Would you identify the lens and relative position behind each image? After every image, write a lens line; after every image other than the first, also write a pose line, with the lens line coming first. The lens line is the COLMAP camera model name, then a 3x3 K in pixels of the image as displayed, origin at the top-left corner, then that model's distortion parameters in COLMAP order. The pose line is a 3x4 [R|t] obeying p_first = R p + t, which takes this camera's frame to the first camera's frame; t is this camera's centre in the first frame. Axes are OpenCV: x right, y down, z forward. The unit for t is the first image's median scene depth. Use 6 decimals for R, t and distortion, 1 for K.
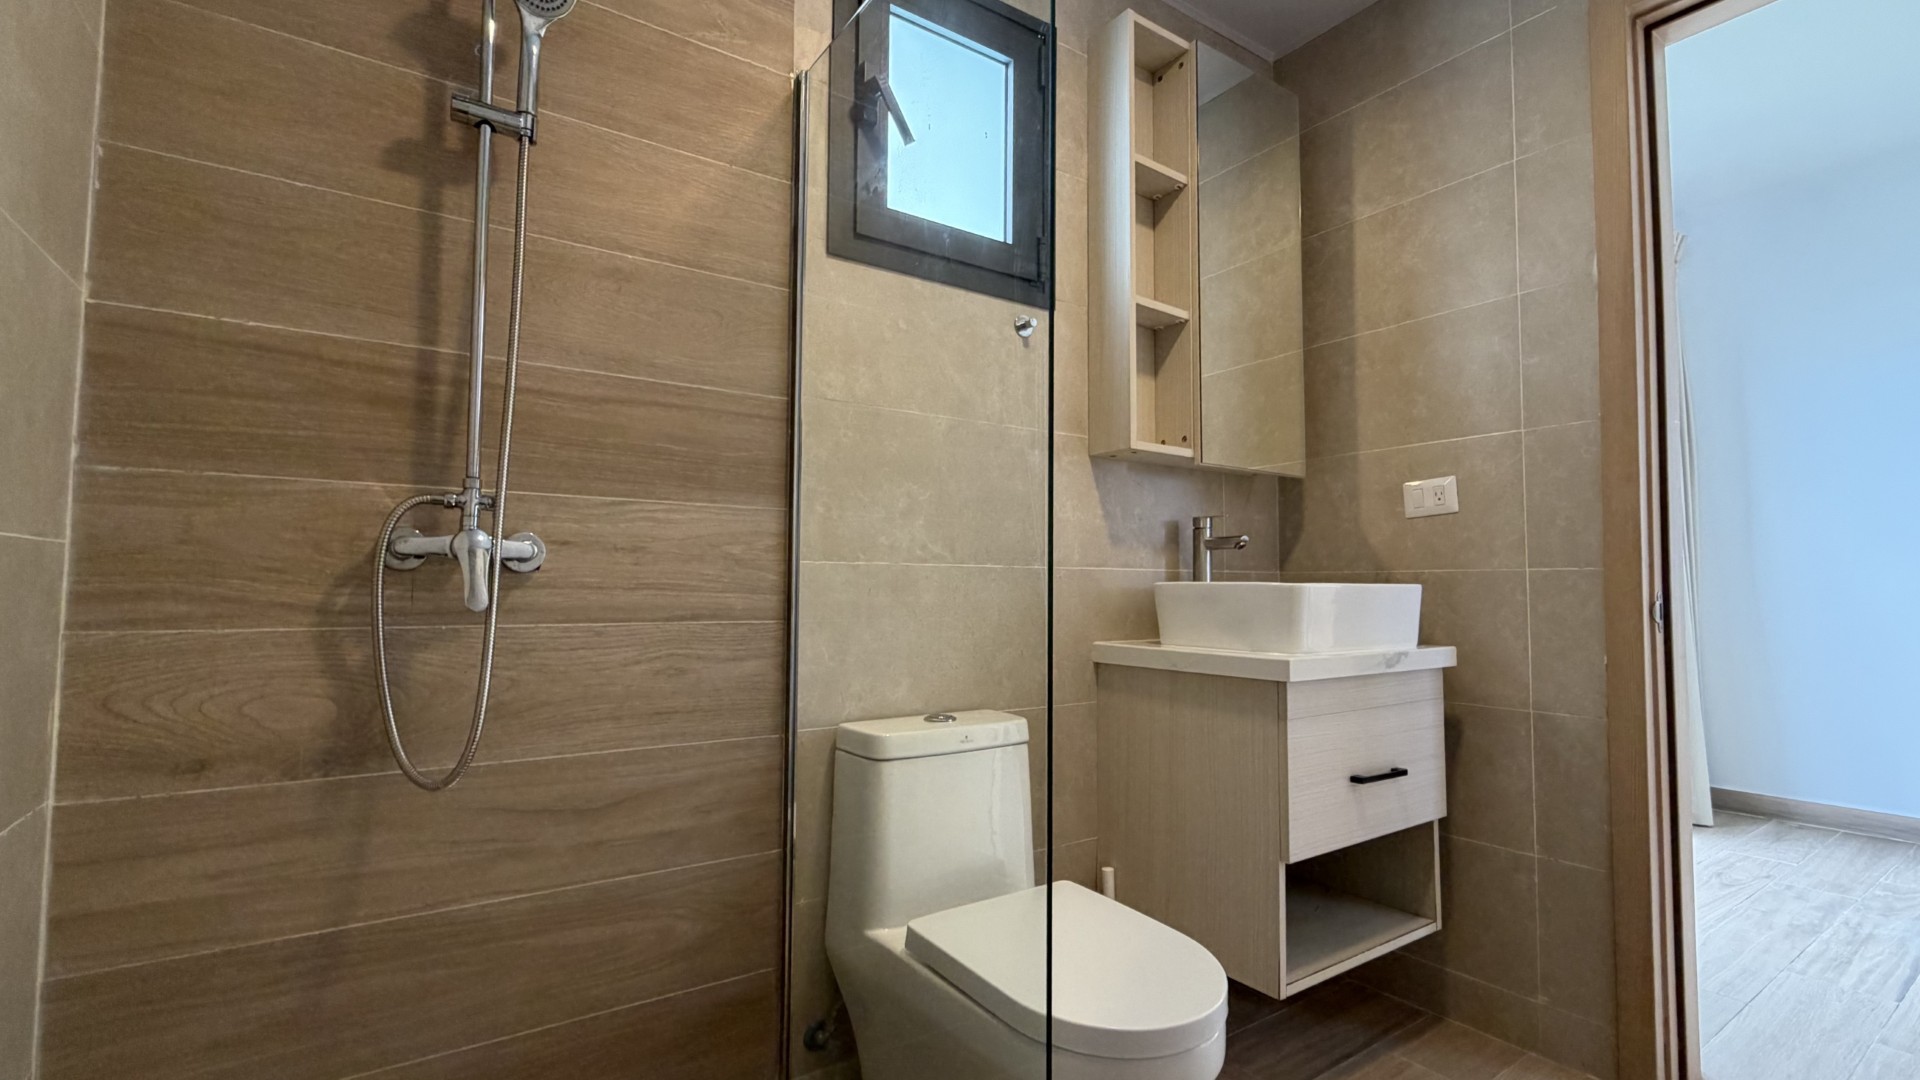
lens RADIAL K [[805.6, 0, 960.0], [0, 805.6, 540.0], [0, 0, 1]] dist [-0.005138, -0.000206]
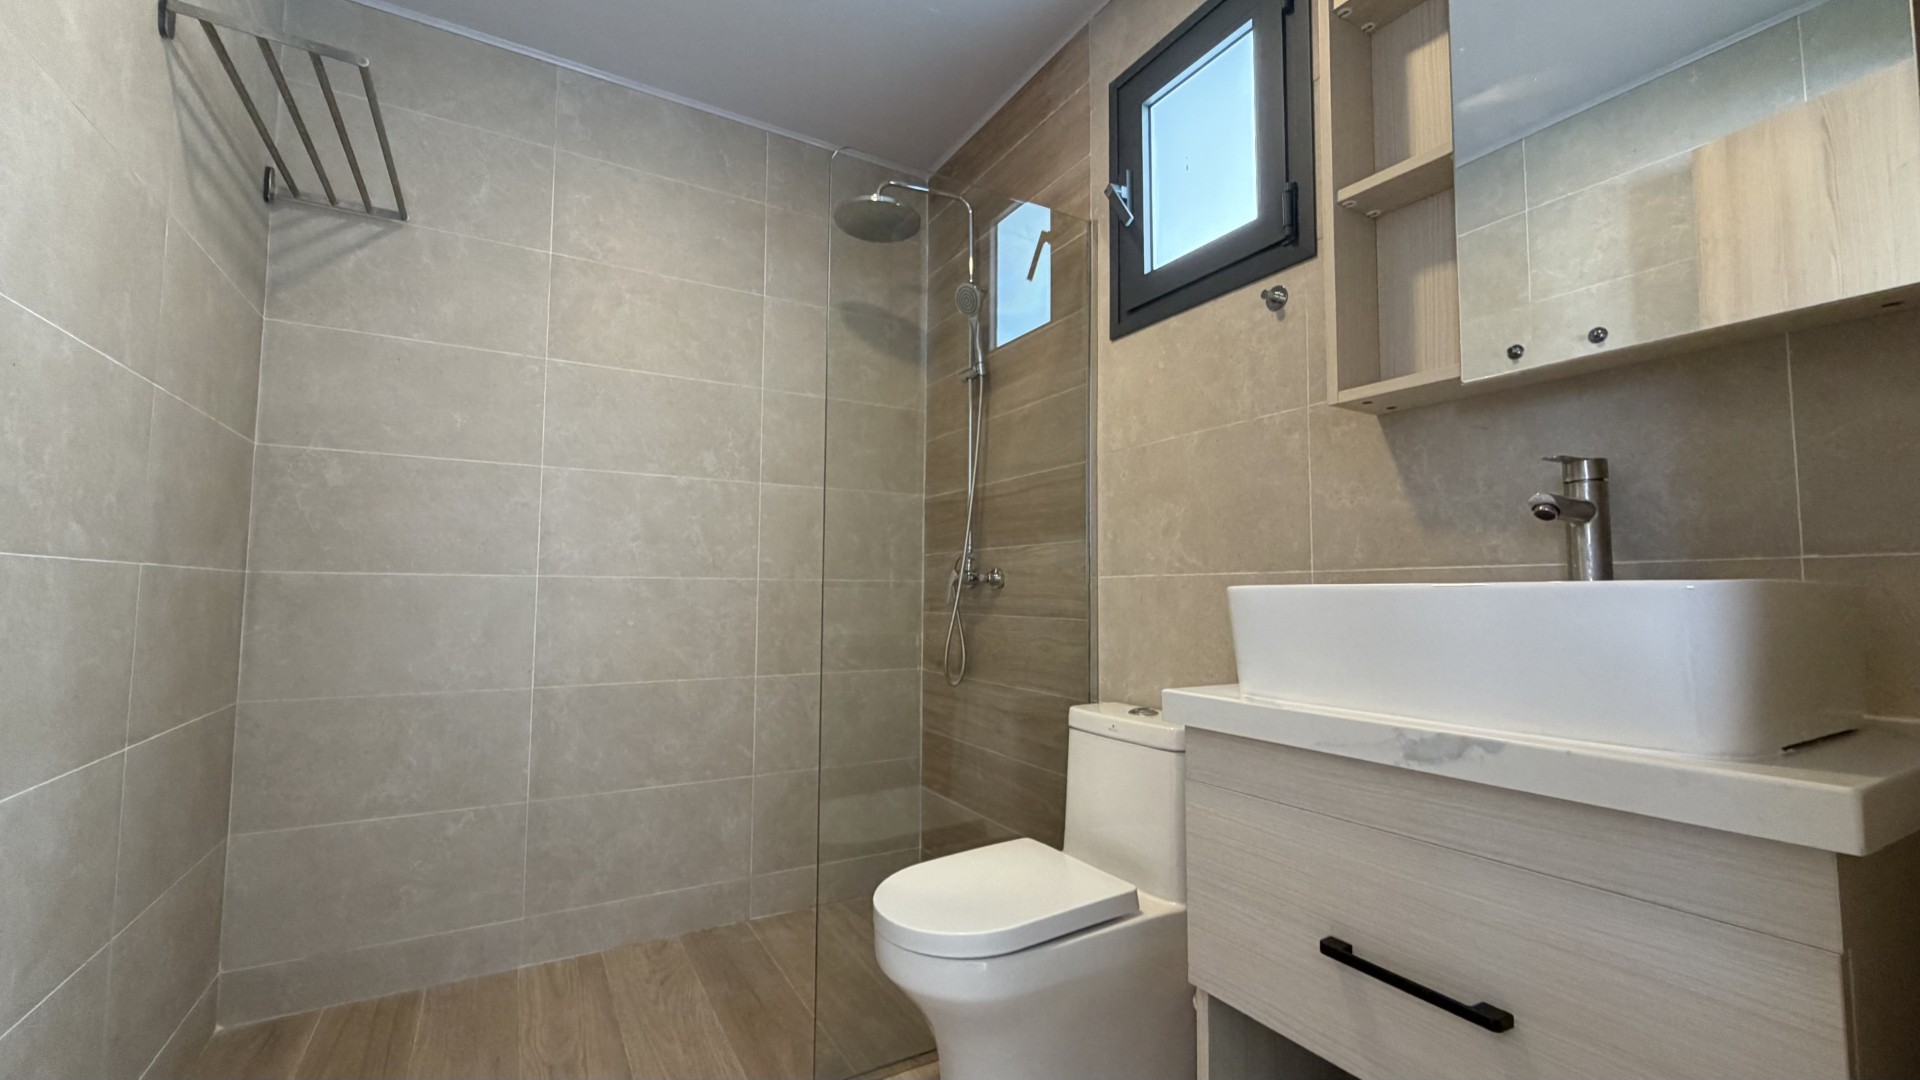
lens RADIAL K [[770.4, 0, 953.1], [0, 770.4, 537.7], [0, 0, 1]] dist [-0.002678, 0.000318]
pose [[-0.068401, -0.082643, -0.994229, 1.028399], [0.046523, 0.995215, -0.085925, 0.055985], [0.996573, -0.052132, -0.064229, 0.778499]]
